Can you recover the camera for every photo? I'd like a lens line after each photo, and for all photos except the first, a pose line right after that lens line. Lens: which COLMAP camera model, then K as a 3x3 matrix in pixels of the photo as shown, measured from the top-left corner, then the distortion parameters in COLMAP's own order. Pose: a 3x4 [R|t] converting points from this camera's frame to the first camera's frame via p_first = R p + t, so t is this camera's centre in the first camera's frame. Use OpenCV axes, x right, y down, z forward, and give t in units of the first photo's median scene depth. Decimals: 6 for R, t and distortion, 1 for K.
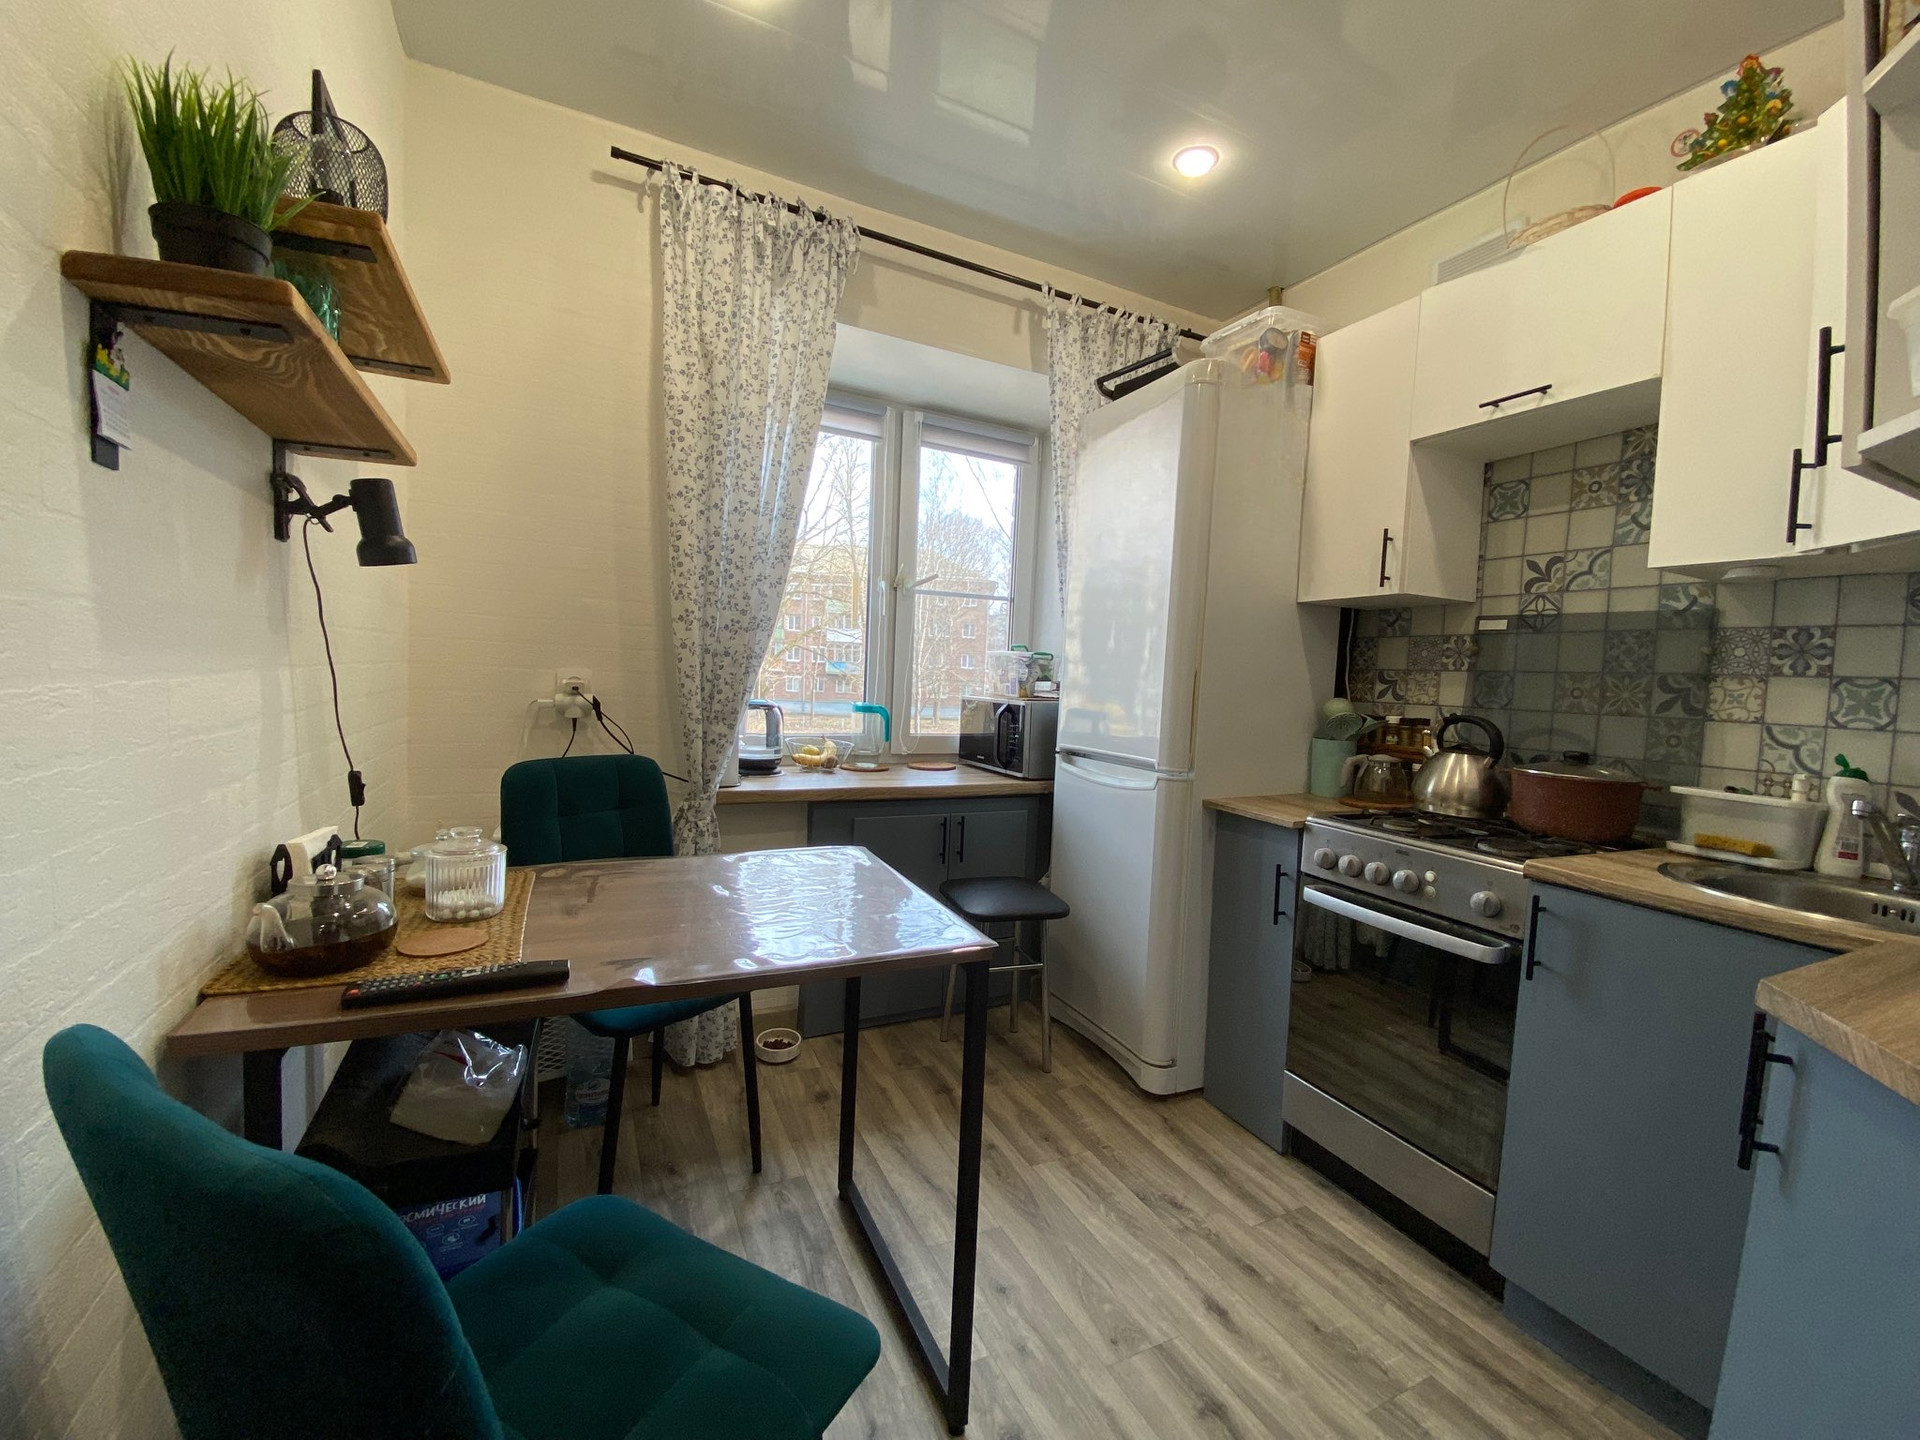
lens RADIAL K [[814.5, 0, 960.0], [0, 814.5, 720.0], [0, 0, 1]] dist [0.000152, -0.009151]
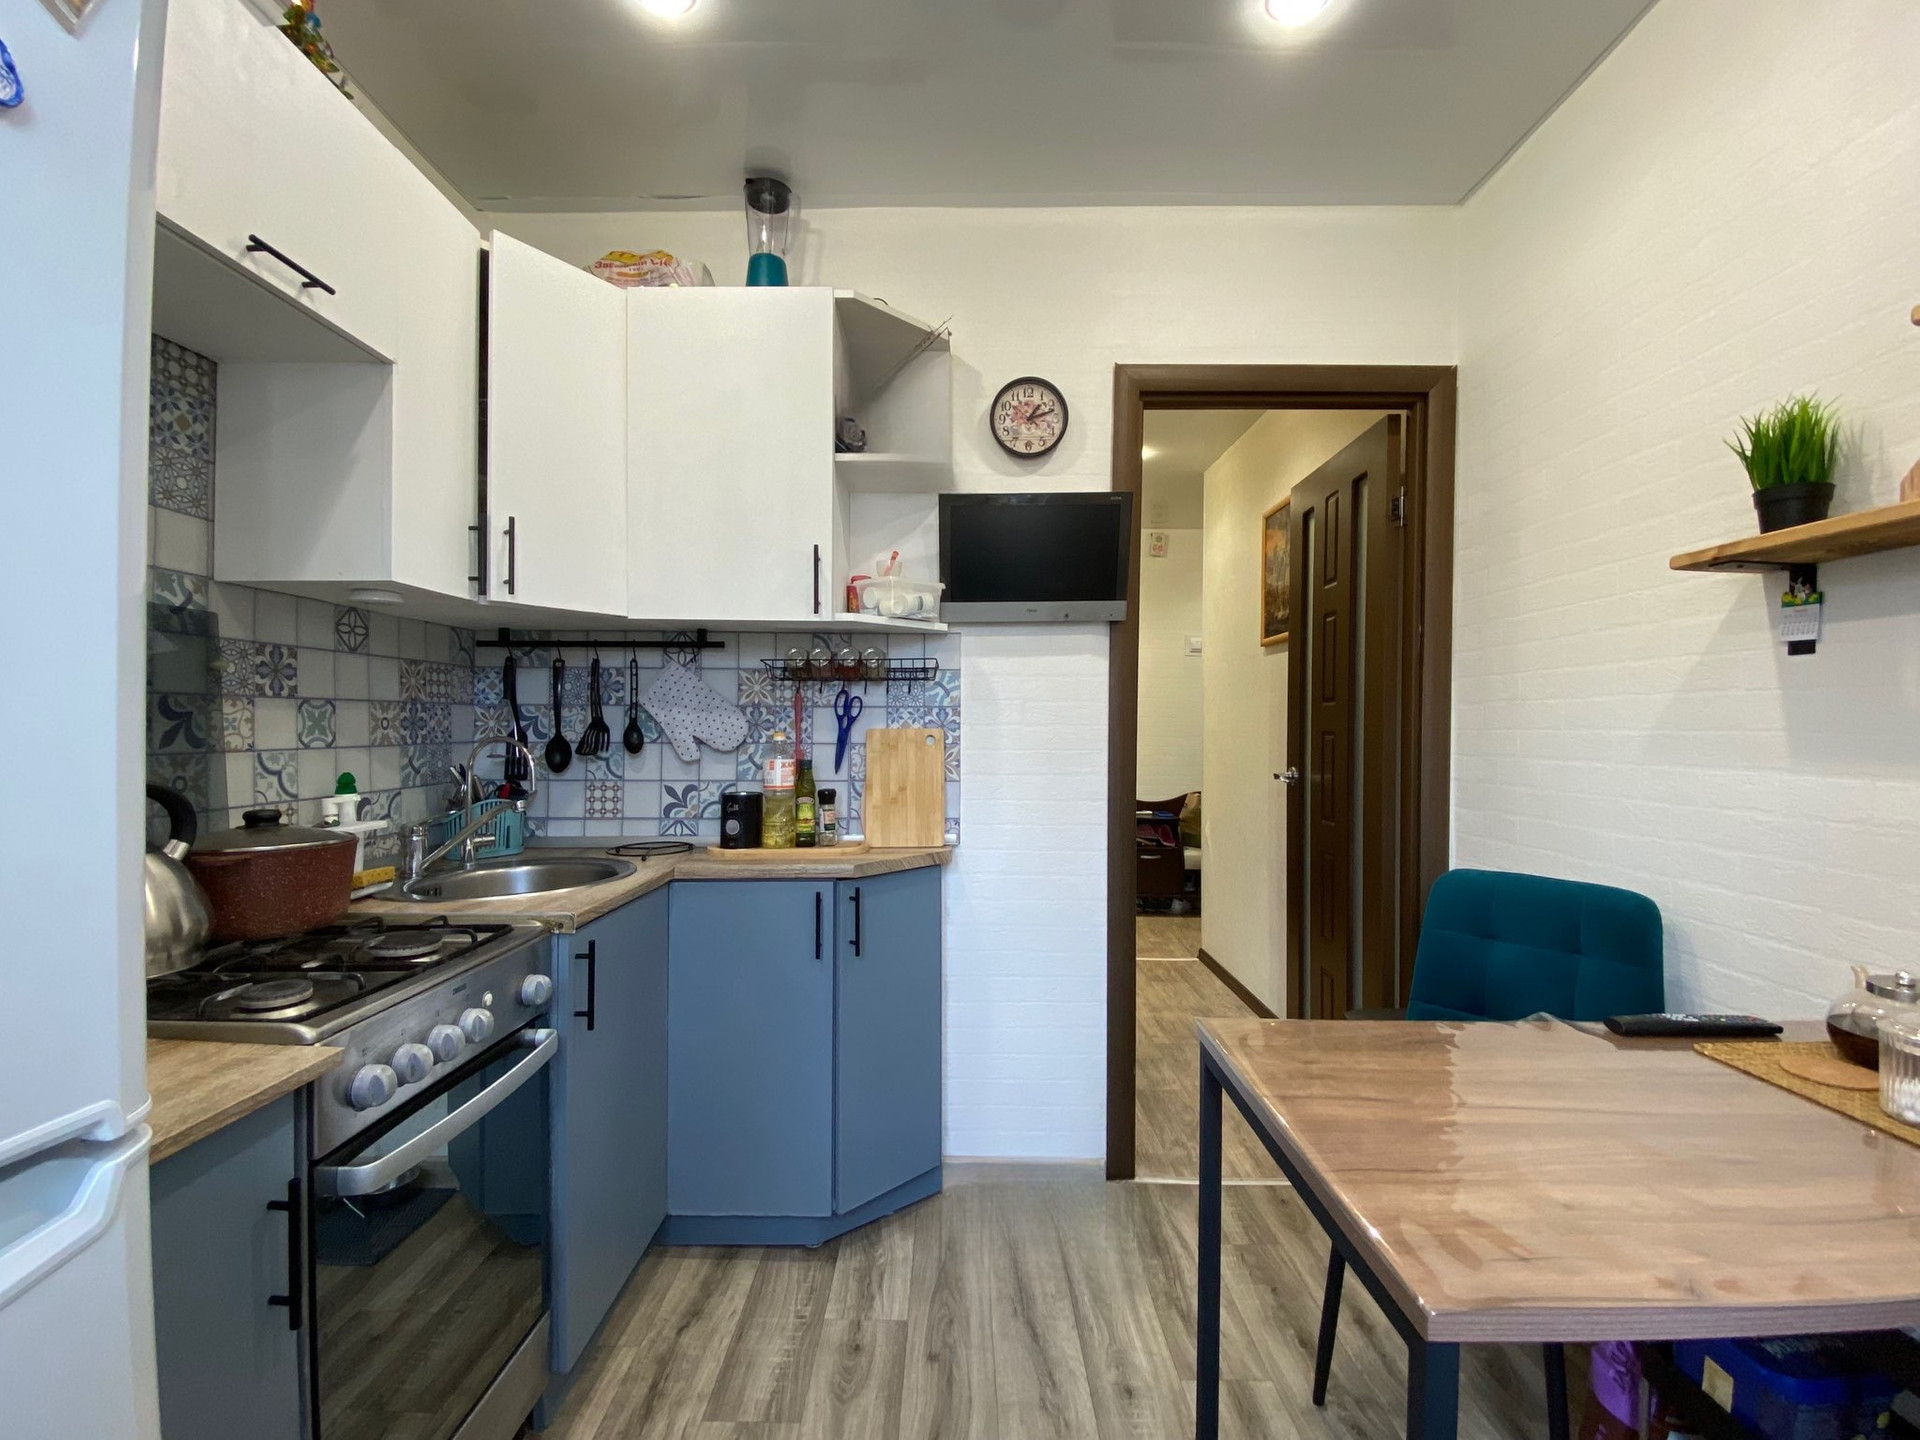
lens RADIAL K [[814.5, 0, 960.0], [0, 814.5, 720.0], [0, 0, 1]] dist [0.000152, -0.009151]
pose [[-0.899725, -0.041090, 0.434518, -0.081908], [-0.013201, 0.997665, 0.067008, -0.098911], [-0.436257, 0.054552, -0.898167, 1.464828]]
